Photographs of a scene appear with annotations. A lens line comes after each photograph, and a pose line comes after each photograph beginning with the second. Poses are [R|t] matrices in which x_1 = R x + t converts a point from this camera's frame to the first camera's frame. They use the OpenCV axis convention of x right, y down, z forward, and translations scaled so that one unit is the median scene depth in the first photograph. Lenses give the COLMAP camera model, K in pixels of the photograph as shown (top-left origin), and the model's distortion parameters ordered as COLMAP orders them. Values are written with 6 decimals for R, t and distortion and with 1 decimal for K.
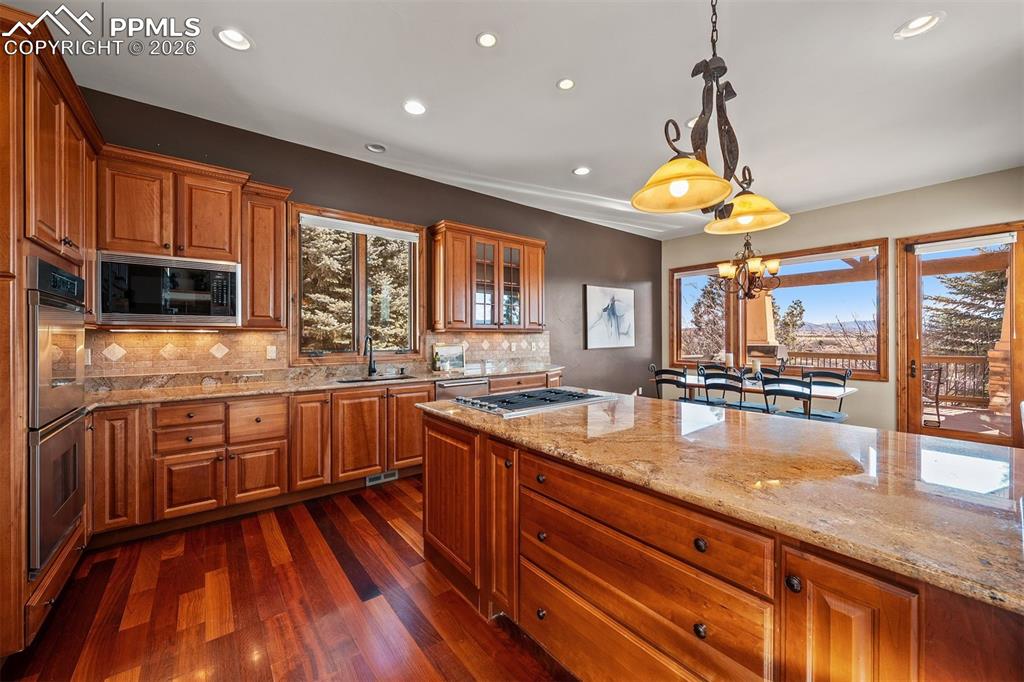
lens RADIAL K [[398.8, 0, 511.1], [0, 398.8, 336.9], [0, 0, 1]] dist [0.016805, -0.000551]
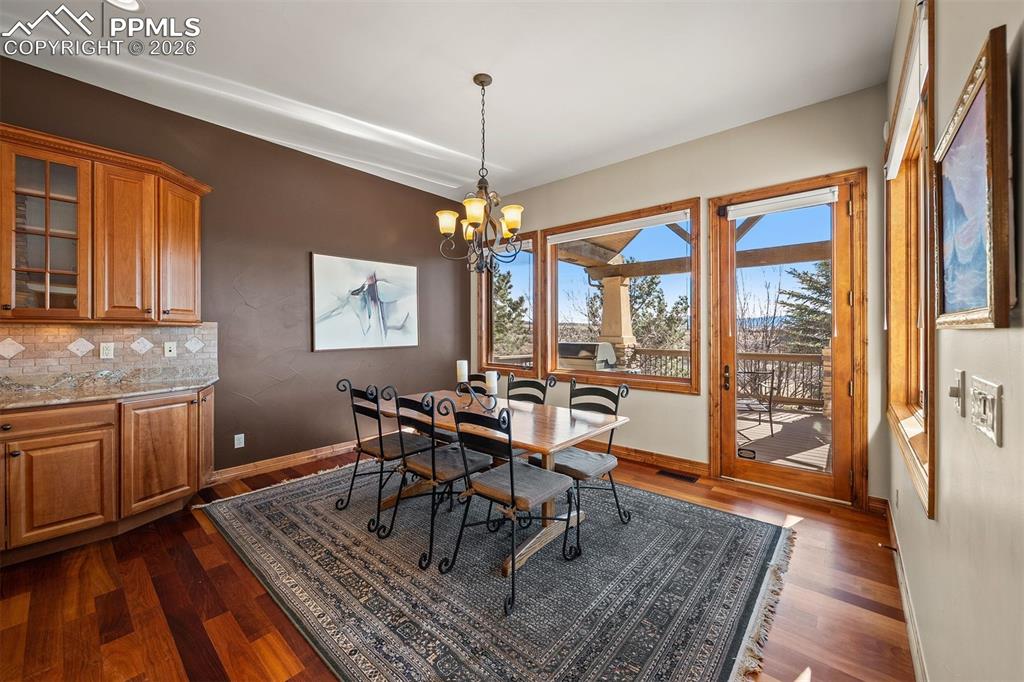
lens RADIAL K [[398.8, 0, 510.9], [0, 398.8, 334.7], [0, 0, 1]] dist [0.016805, -0.000551]
pose [[0.984446, 0.002116, 0.175673, 0.372564], [-0.004153, 0.999928, 0.011229, -0.004632], [-0.175637, -0.011784, 0.984385, 0.276166]]
